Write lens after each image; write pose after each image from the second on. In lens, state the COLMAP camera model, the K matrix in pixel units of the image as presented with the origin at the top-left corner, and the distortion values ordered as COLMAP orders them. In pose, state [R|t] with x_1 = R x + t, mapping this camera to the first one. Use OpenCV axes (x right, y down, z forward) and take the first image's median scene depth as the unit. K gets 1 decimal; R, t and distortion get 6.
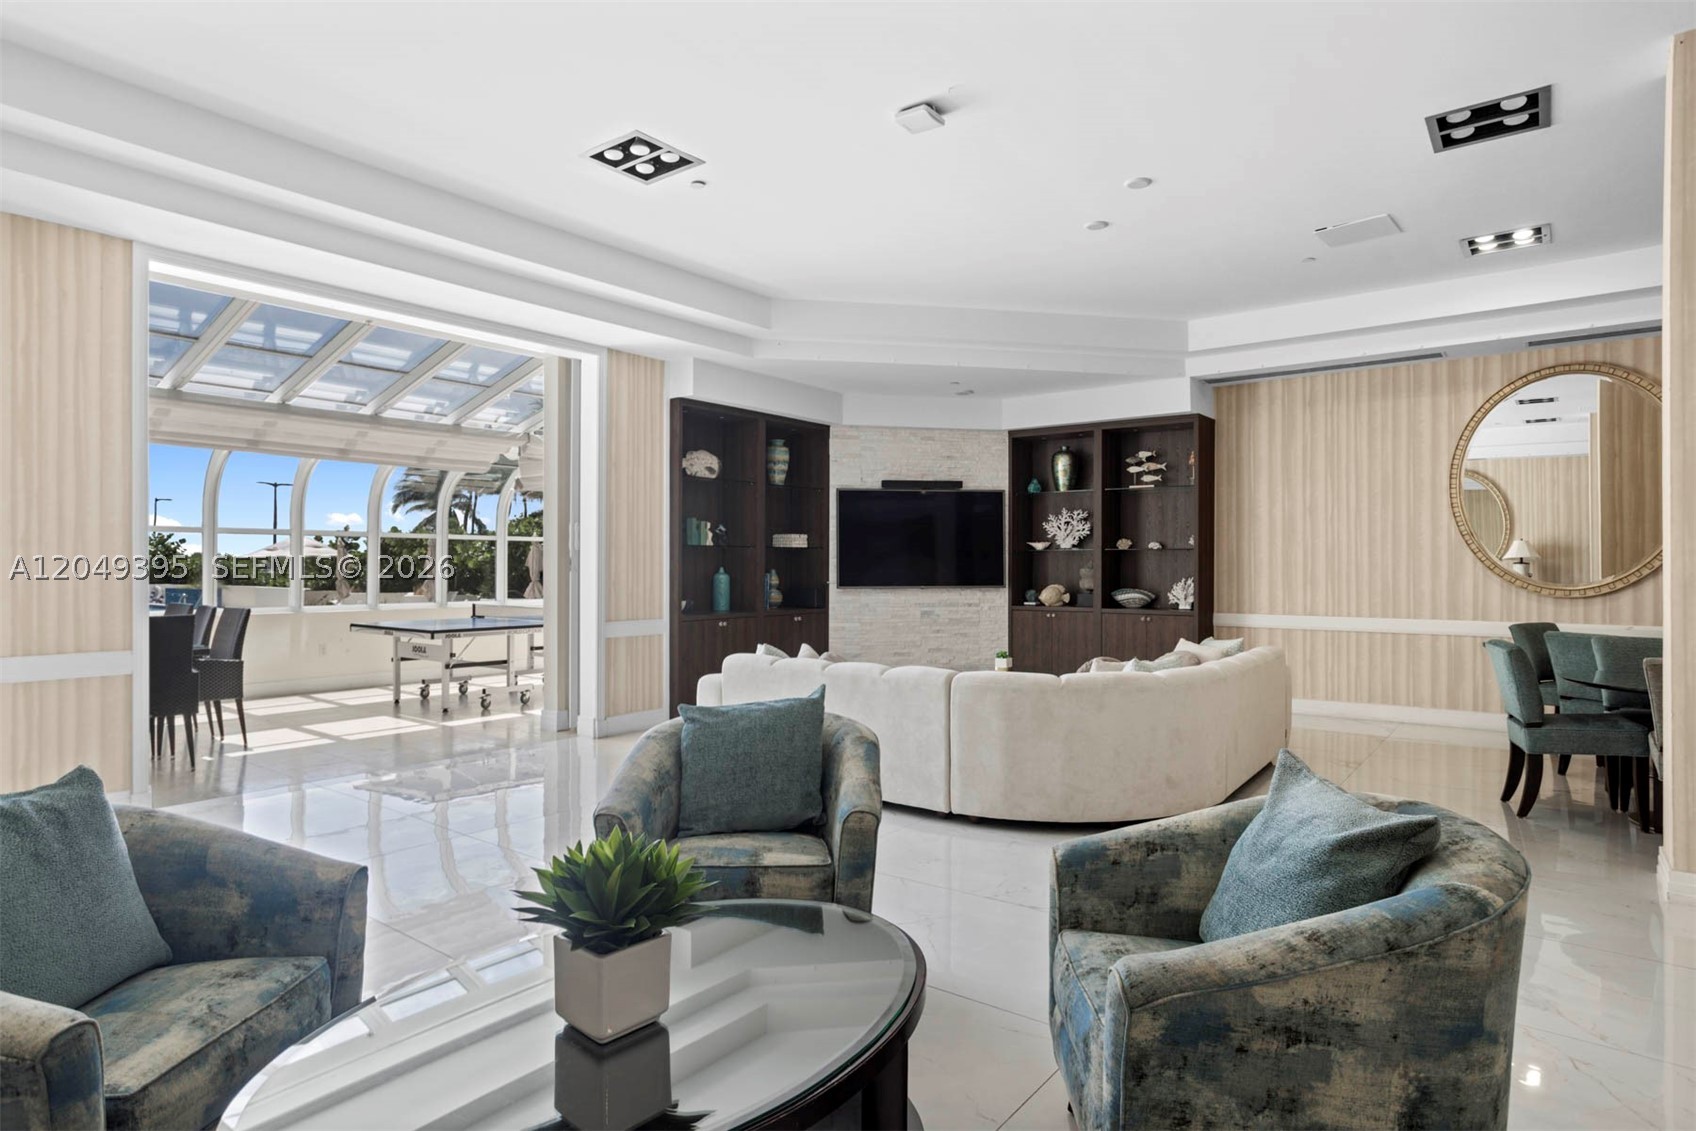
lens RADIAL K [[965.2, 0, 848.0], [0, 965.2, 565.5], [0, 0, 1]] dist [-0.001916, -0.000087]
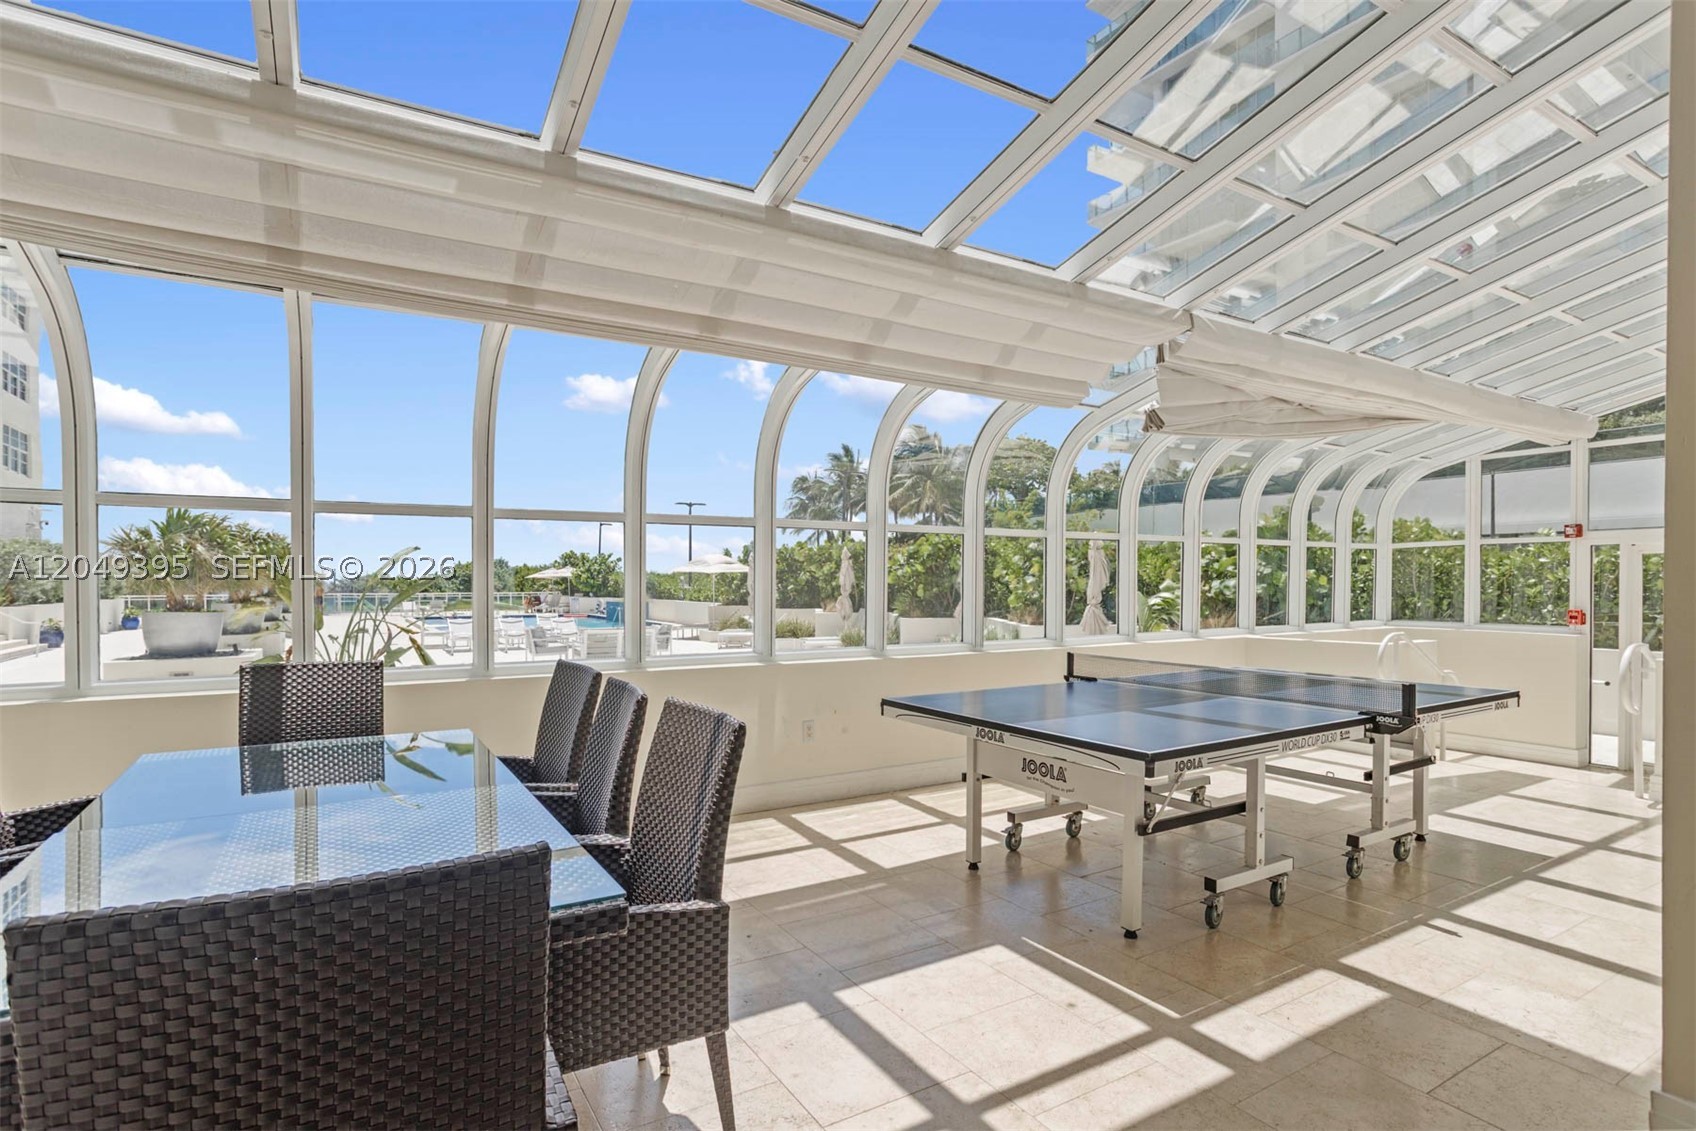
lens RADIAL K [[848.5, 0, 848.0], [0, 848.5, 565.5], [0, 0, 1]] dist [-0.000901, -0.000073]
pose [[0.942497, -0.011395, -0.334021, -0.377809], [0.005696, 0.999821, -0.018037, 0.000506], [0.334166, 0.015097, 0.942393, 0.573356]]
